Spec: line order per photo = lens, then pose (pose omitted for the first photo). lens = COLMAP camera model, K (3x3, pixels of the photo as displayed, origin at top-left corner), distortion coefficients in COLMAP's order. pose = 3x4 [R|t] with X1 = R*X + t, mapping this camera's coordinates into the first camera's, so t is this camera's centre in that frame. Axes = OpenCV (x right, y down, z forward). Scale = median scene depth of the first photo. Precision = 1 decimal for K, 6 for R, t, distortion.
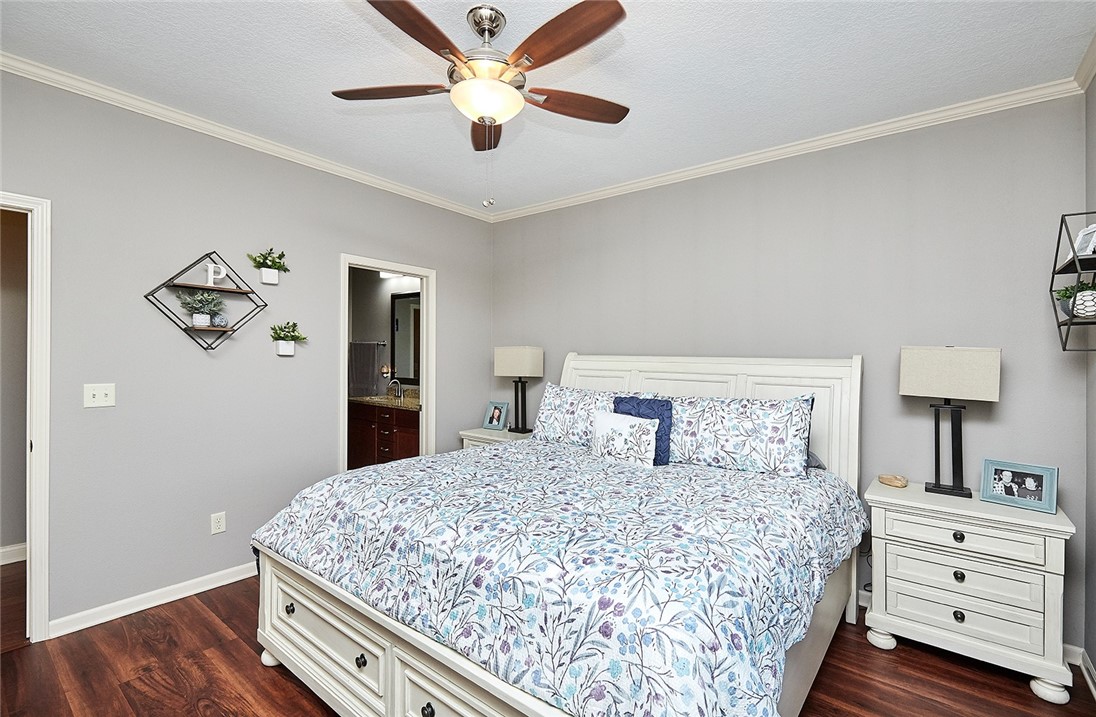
lens RADIAL K [[500.3, 0, 558.4], [0, 500.3, 359.4], [0, 0, 1]] dist [-0.000068, 0.000375]
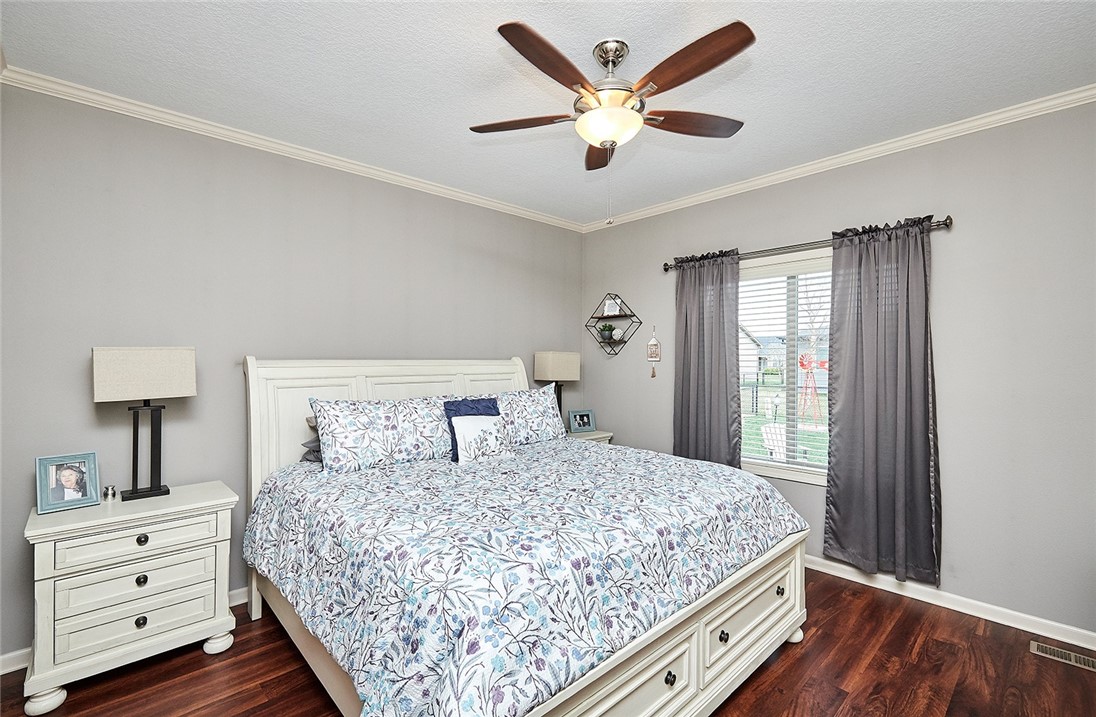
lens RADIAL K [[500.3, 0, 559.8], [0, 500.3, 353.4], [0, 0, 1]] dist [-0.000068, 0.000375]
pose [[0.128641, -0.004738, 0.991680, -1.041622], [0.015882, 0.999870, 0.002717, -0.023158], [-0.991564, 0.015401, 0.128699, 0.819595]]
